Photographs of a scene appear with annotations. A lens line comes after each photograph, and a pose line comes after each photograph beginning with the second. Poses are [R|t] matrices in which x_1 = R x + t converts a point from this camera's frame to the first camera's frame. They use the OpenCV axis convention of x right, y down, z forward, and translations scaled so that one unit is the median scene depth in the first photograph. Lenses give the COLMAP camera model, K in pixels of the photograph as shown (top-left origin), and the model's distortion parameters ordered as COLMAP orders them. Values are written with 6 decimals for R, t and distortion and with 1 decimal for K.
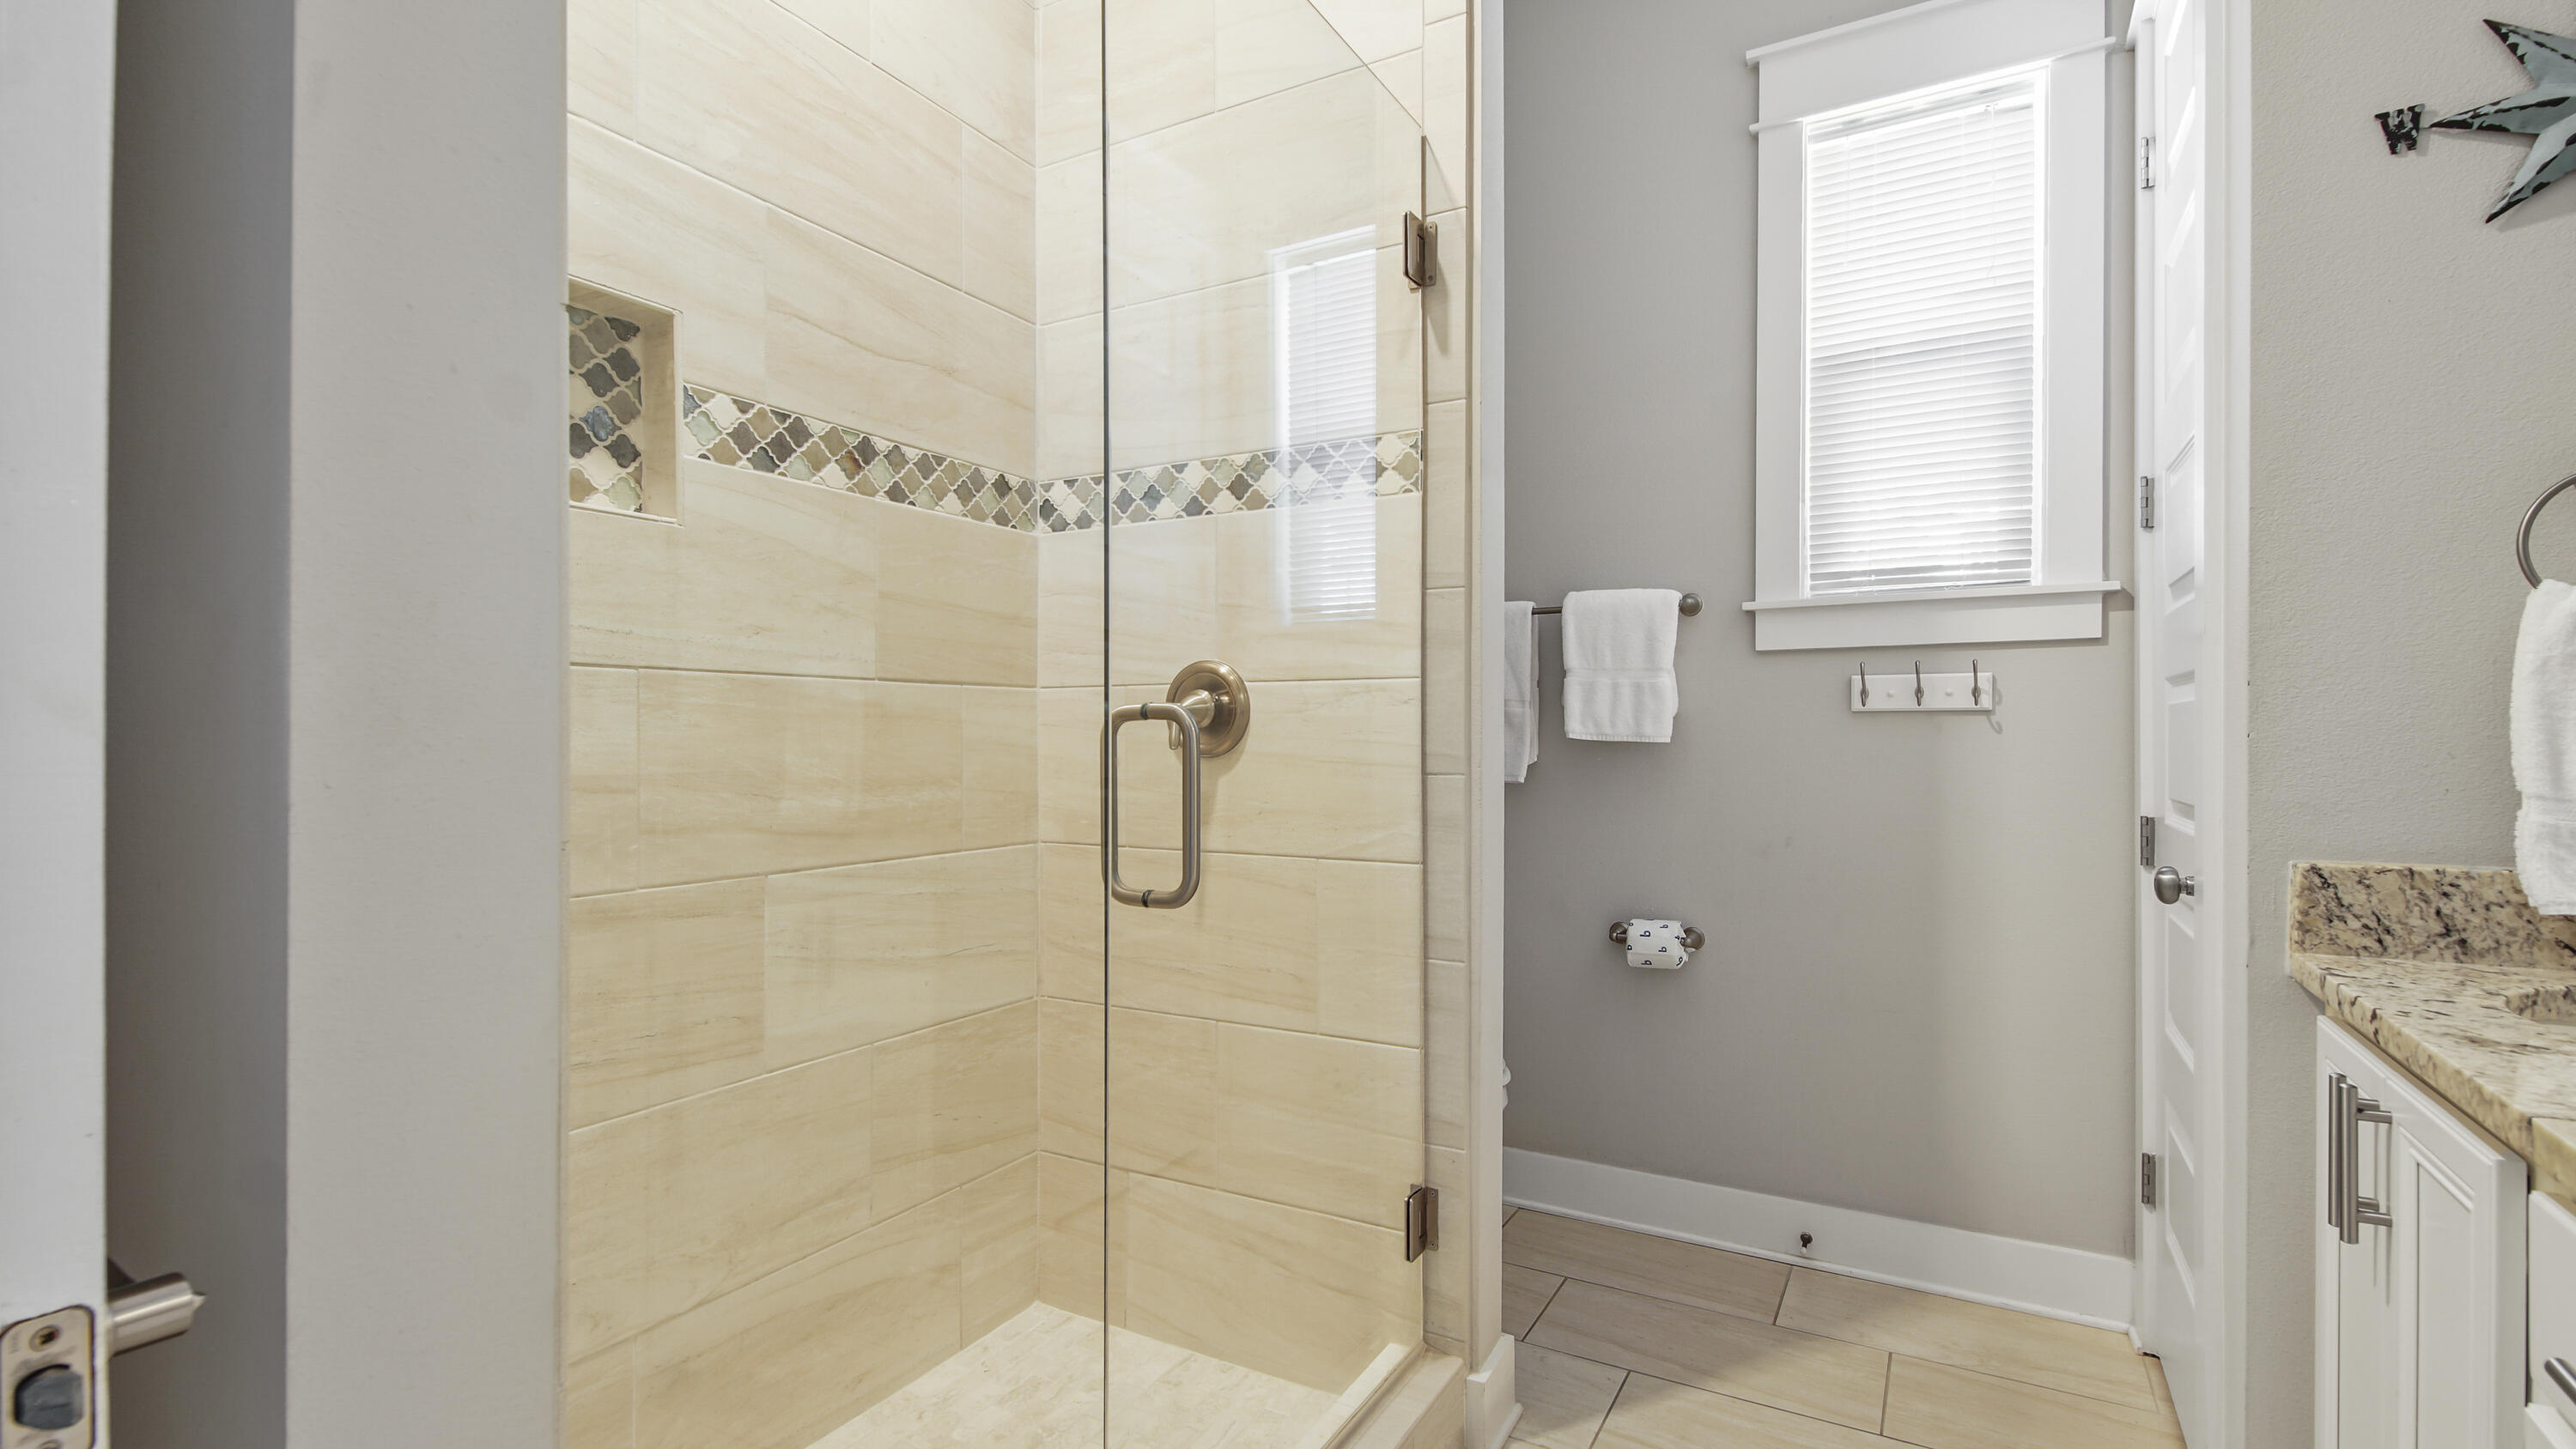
lens RADIAL K [[1182.5, 0, 1281.4], [0, 1182.5, 746.5], [0, 0, 1]] dist [0.029810, -0.017592]
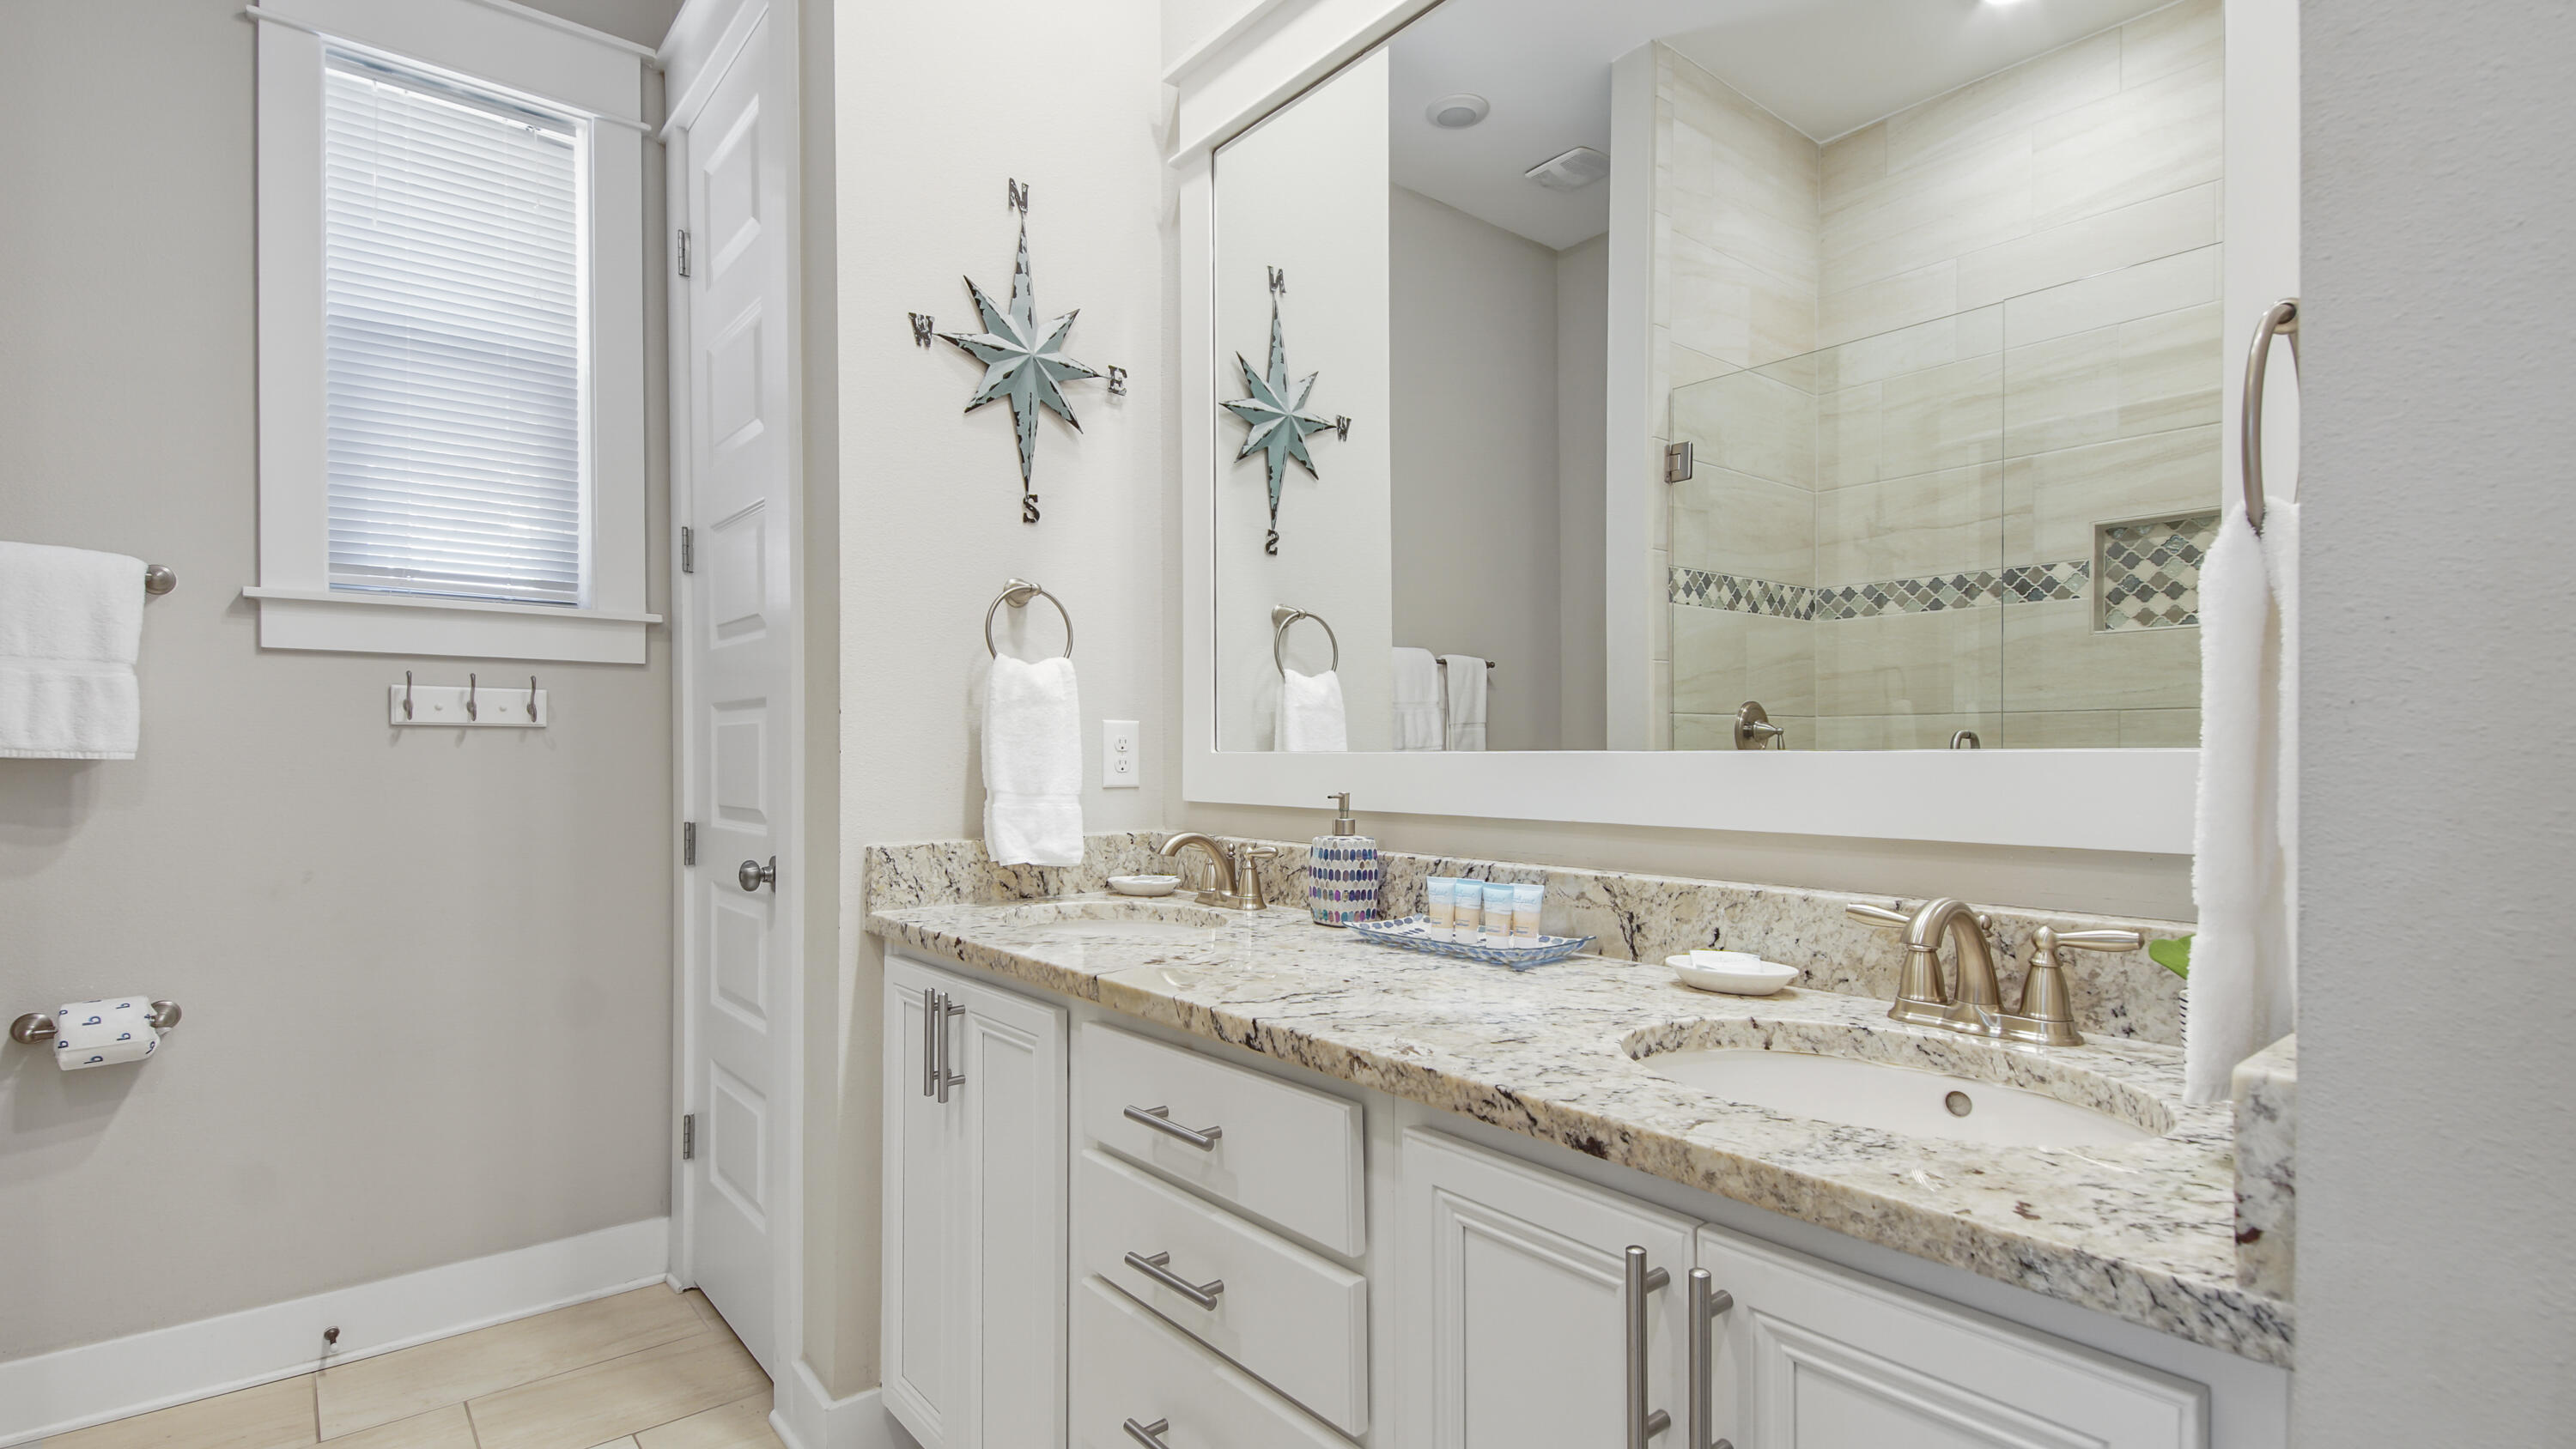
lens RADIAL K [[1210.2, 0, 1281.8], [0, 1210.2, 764.9], [0, 0, 1]] dist [0.035582, -0.022050]
pose [[0.344827, -0.006361, 0.938645, -0.167742], [0.006620, 0.999969, 0.004344, 0.001668], [-0.938643, 0.004715, 0.344858, 0.053448]]
